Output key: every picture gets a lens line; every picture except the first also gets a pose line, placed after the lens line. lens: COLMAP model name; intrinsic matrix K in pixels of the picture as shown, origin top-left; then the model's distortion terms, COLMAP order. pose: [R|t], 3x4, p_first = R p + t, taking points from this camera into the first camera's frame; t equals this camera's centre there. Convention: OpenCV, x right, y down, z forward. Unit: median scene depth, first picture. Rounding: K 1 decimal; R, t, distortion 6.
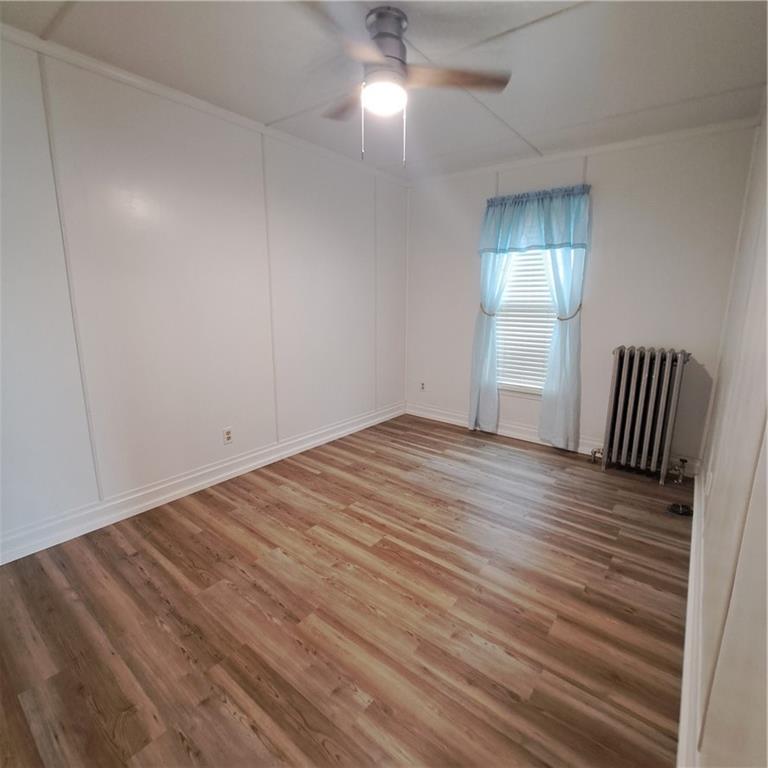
lens RADIAL K [[406.3, 0, 383.0], [0, 406.3, 381.7], [0, 0, 1]] dist [-0.003227, -0.005949]
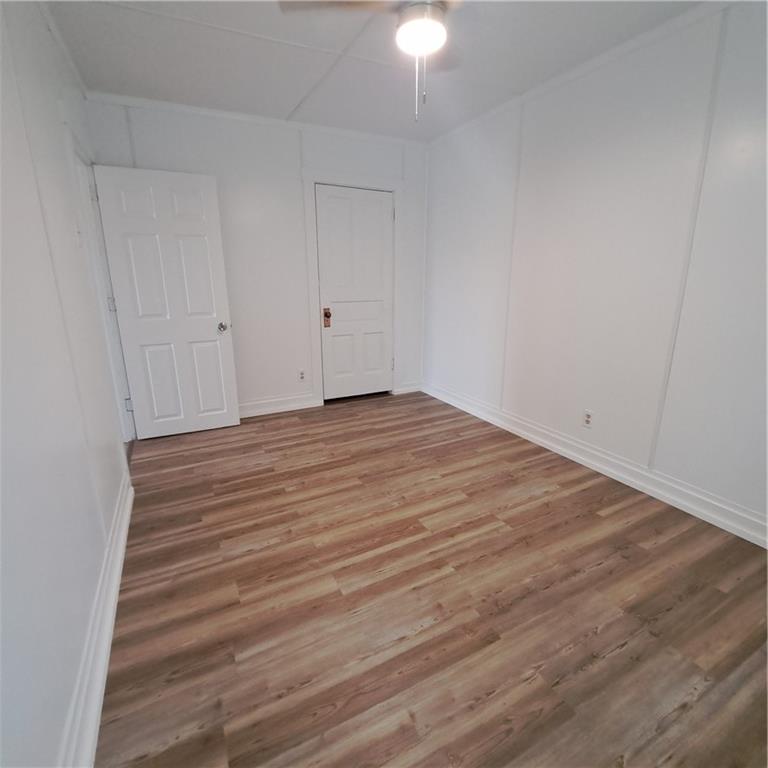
lens RADIAL K [[406.3, 0, 386.0], [0, 406.3, 381.4], [0, 0, 1]] dist [-0.003227, -0.005949]
pose [[-0.416687, 0.225368, -0.880671, 0.816846], [-0.185281, 0.927391, 0.324989, -0.217648], [0.889968, 0.298590, -0.344675, 1.200447]]
